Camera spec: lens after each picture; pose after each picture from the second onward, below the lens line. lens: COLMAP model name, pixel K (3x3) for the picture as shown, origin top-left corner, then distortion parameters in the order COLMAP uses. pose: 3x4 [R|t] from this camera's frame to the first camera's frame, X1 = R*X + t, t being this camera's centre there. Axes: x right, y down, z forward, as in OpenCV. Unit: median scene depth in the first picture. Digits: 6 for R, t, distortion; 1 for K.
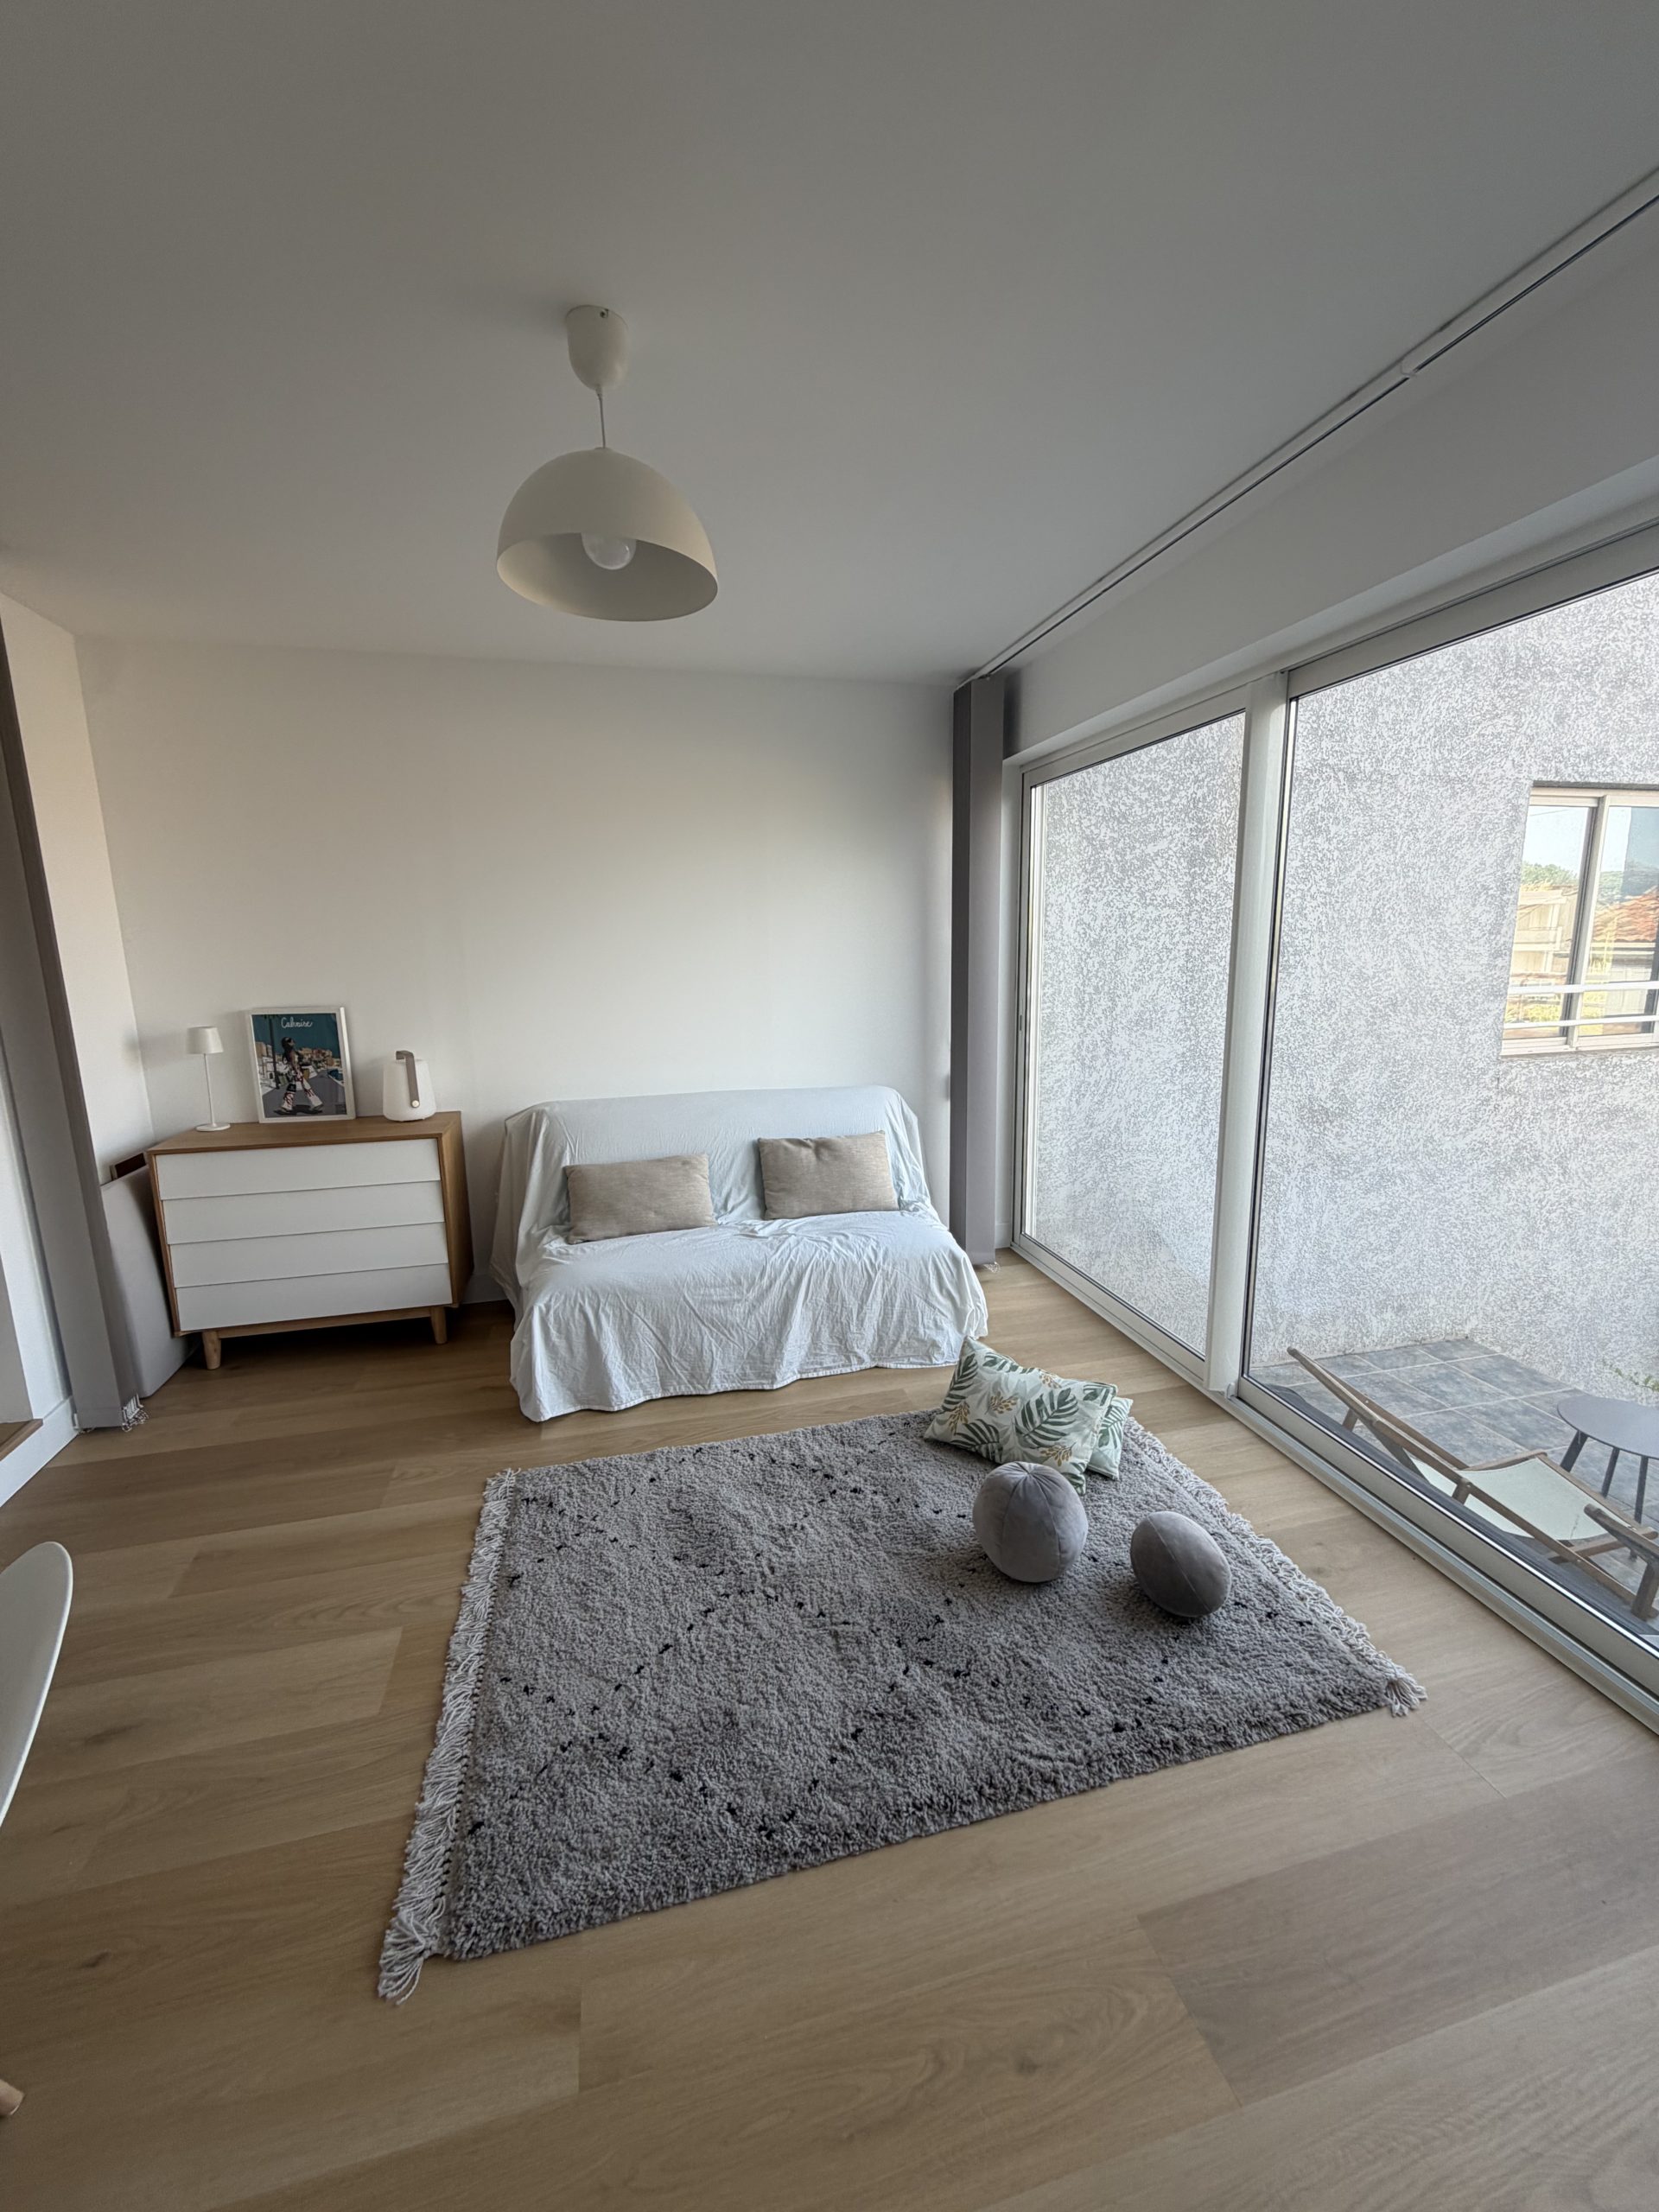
lens RADIAL K [[877.3, 0, 826.7], [0, 877.3, 1102.7], [0, 0, 1]] dist [-0.000410, -0.000421]
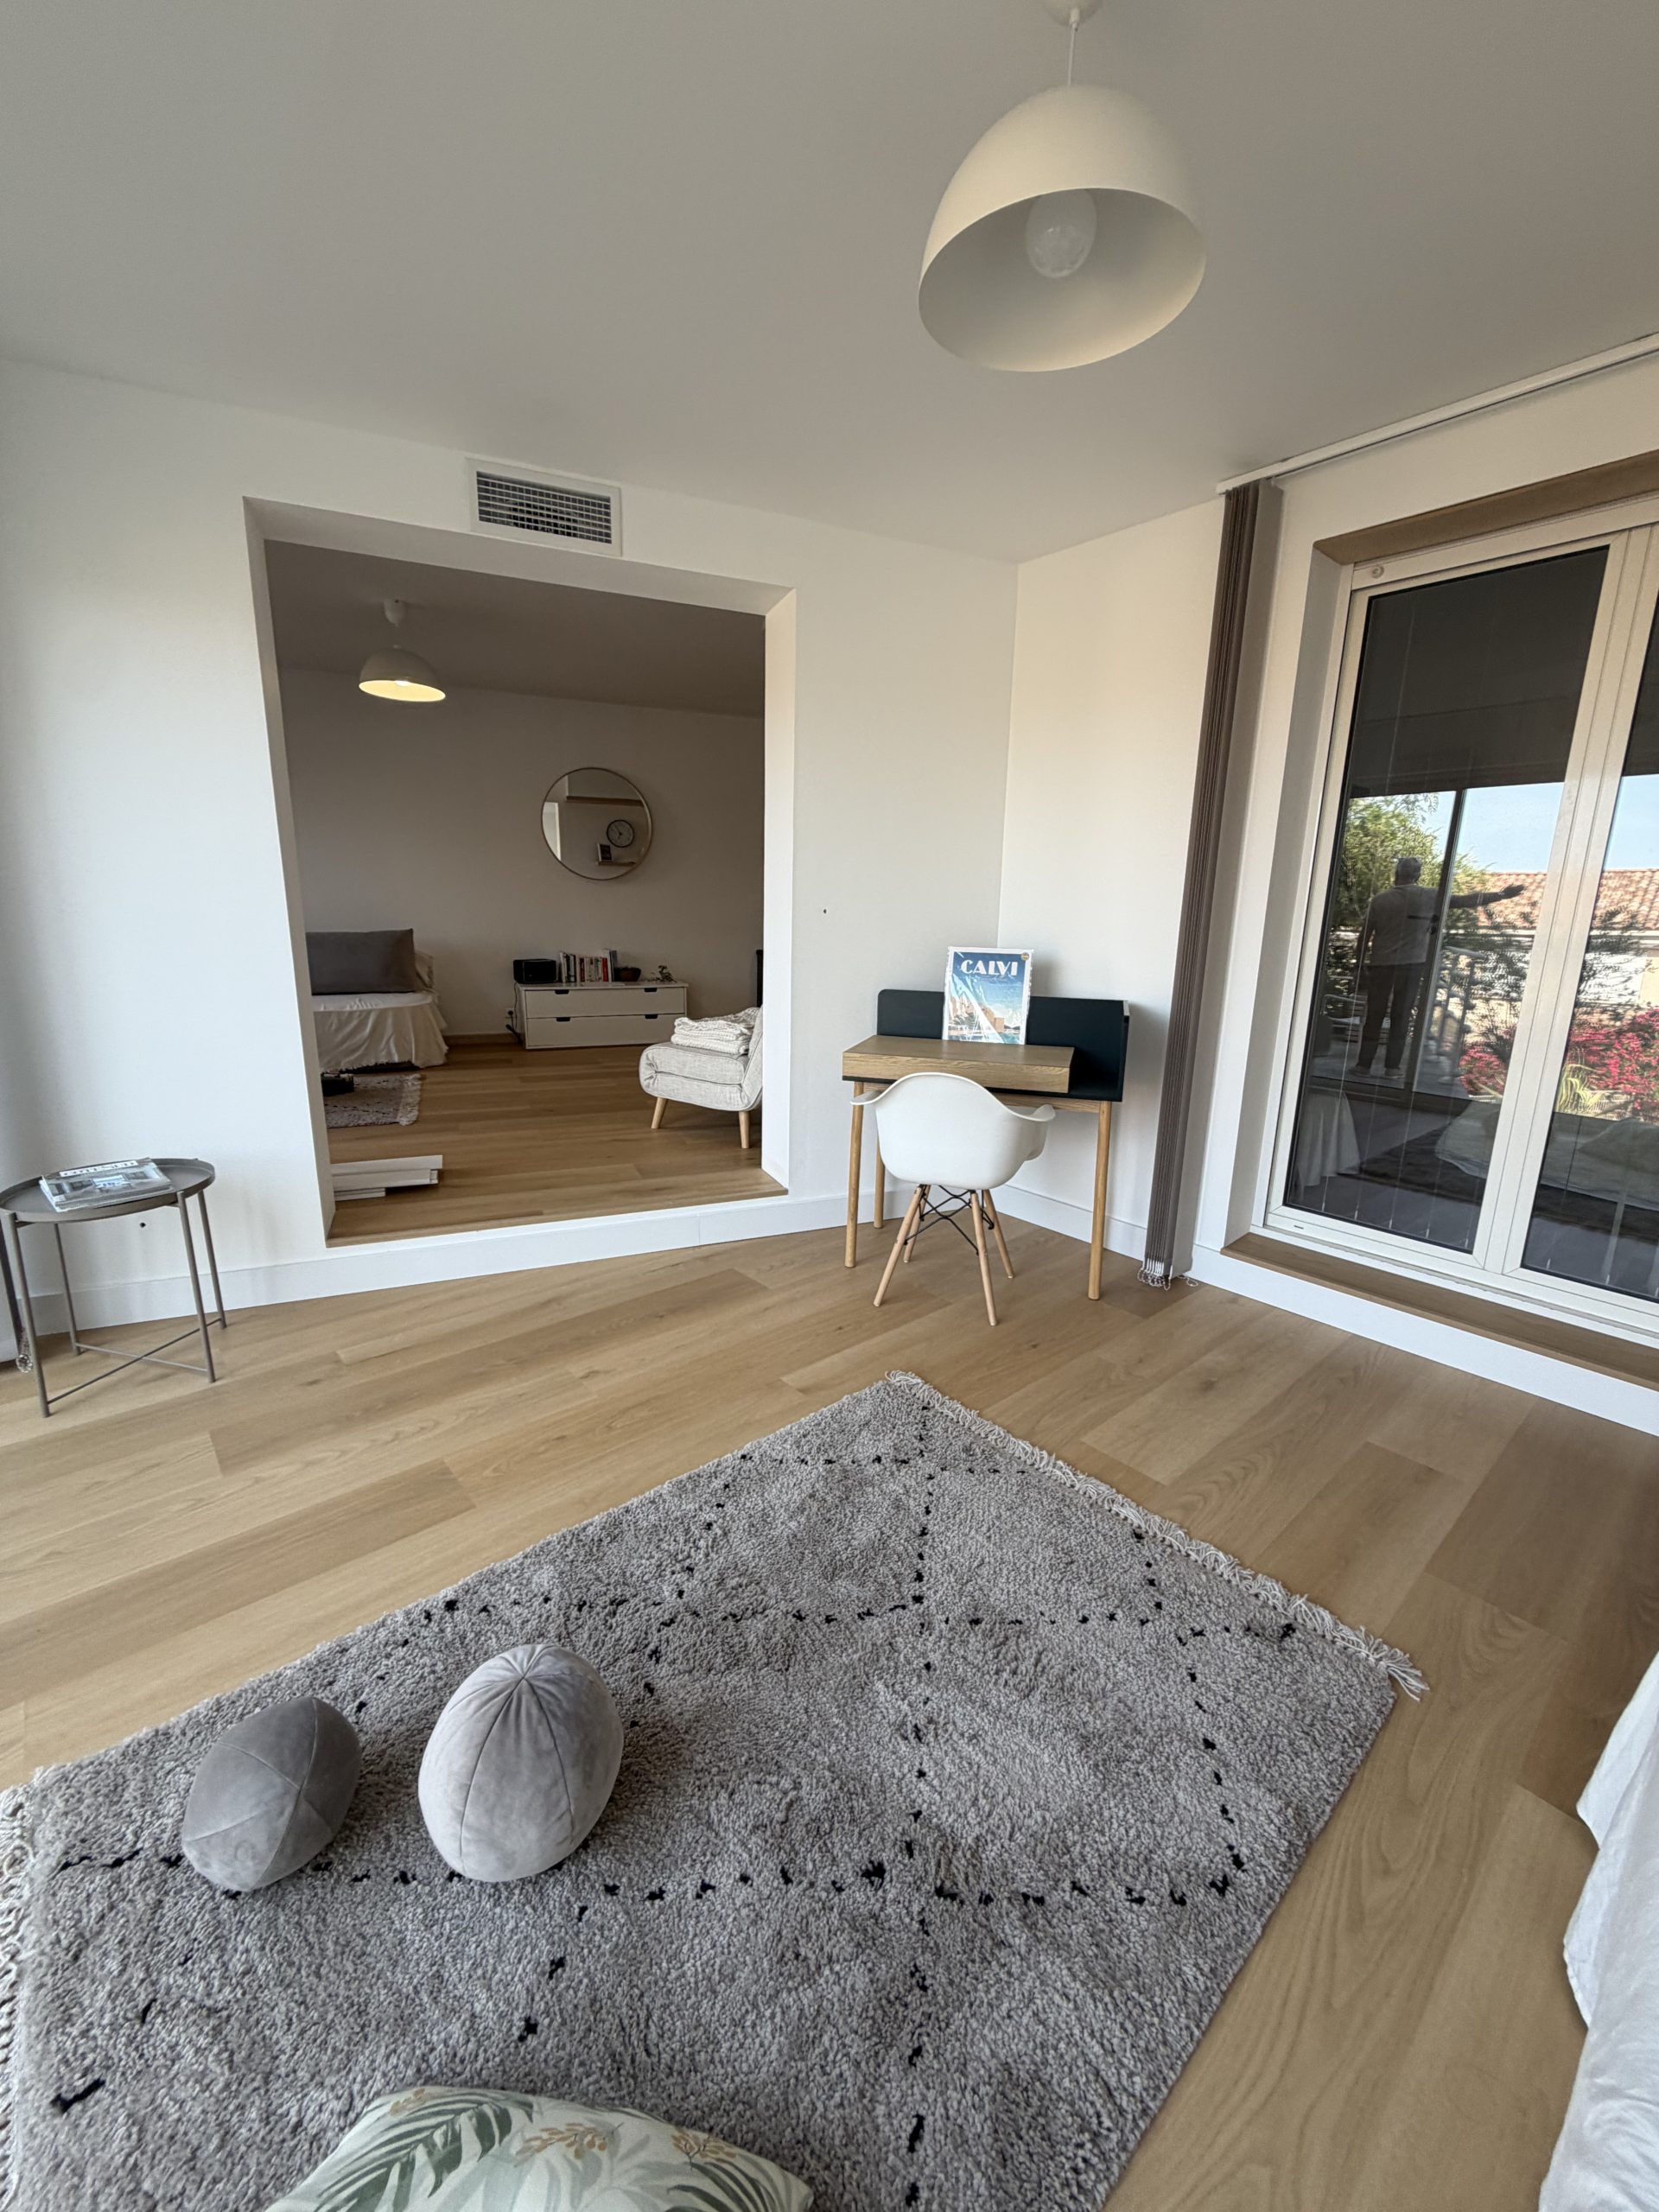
lens RADIAL K [[877.8, 0, 829.5], [0, 877.8, 1106.0], [0, 0, 1]] dist [-0.001294, -0.000021]
pose [[-0.892156, 0.100022, -0.440515, 0.183444], [-0.088042, 0.917976, 0.386742, -0.116411], [0.443065, 0.383818, -0.810171, 0.971766]]
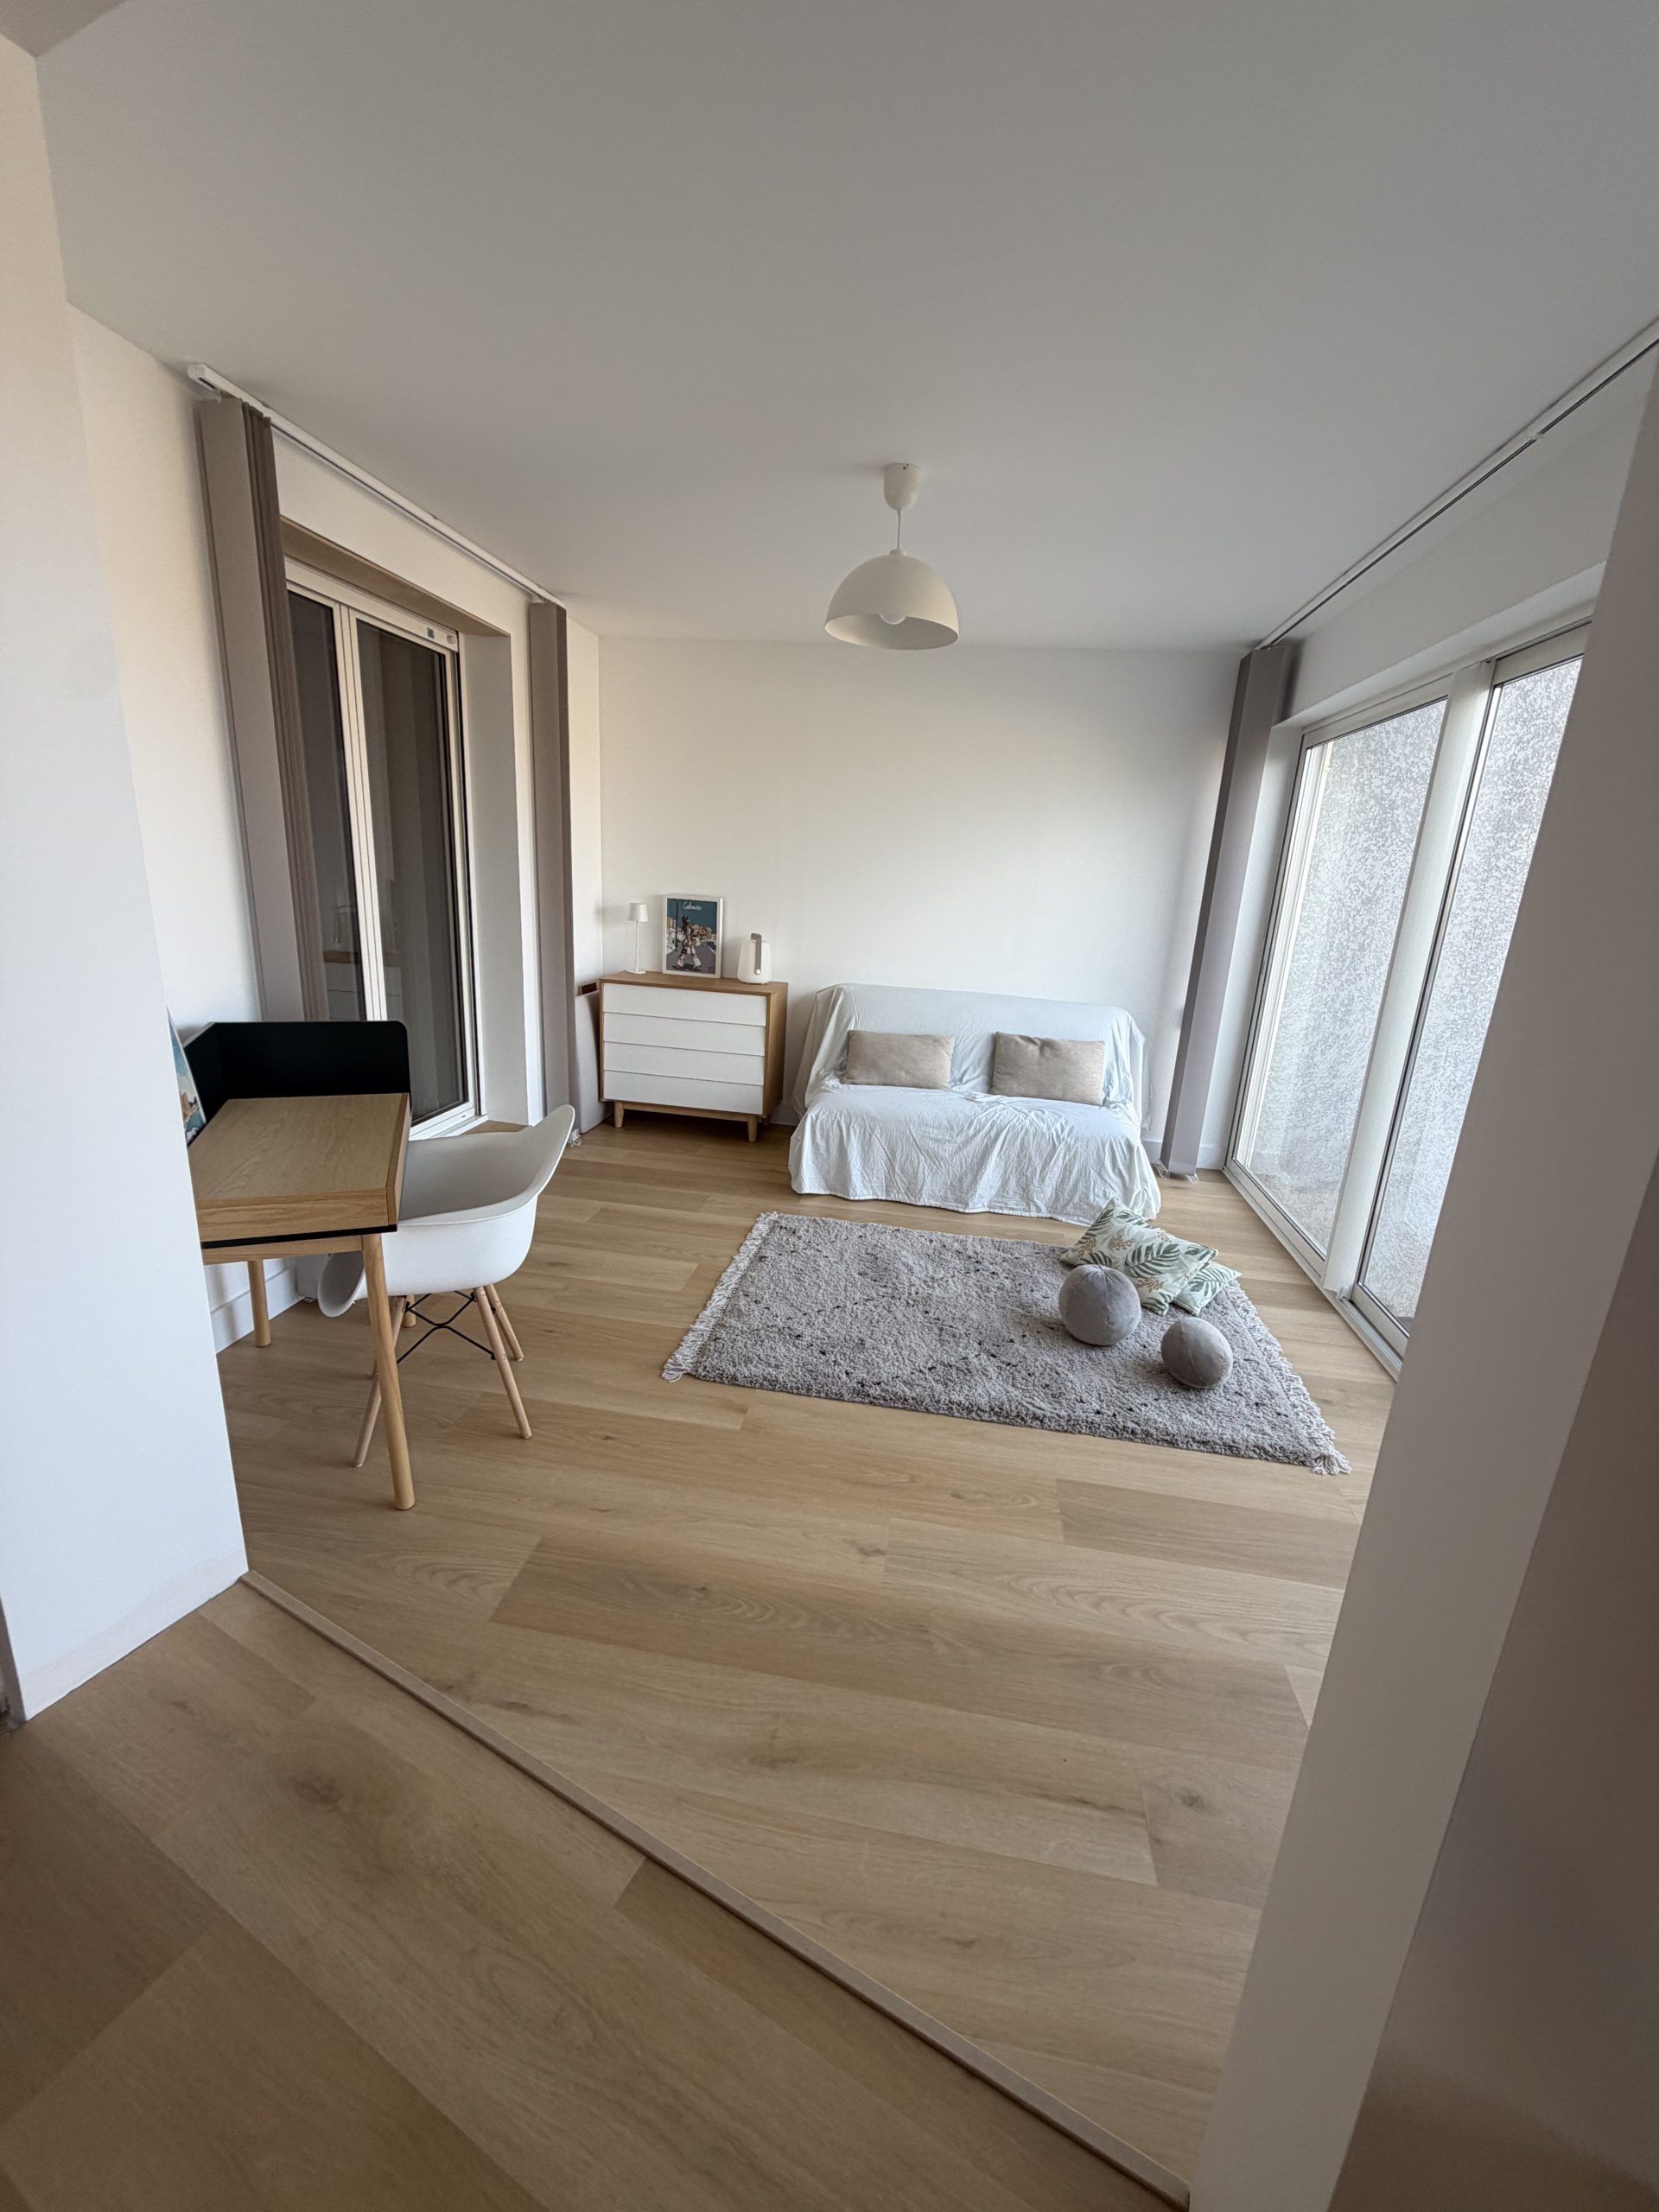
lens RADIAL K [[874.0, 0, 829.5], [0, 874.0, 1106.0], [0, 0, 1]] dist [-0.001357, -0.000123]
pose [[0.917270, 0.170037, -0.360142, 0.198307], [-0.141476, 0.984416, 0.104447, 0.056465], [0.372290, -0.044855, 0.927032, -0.298619]]
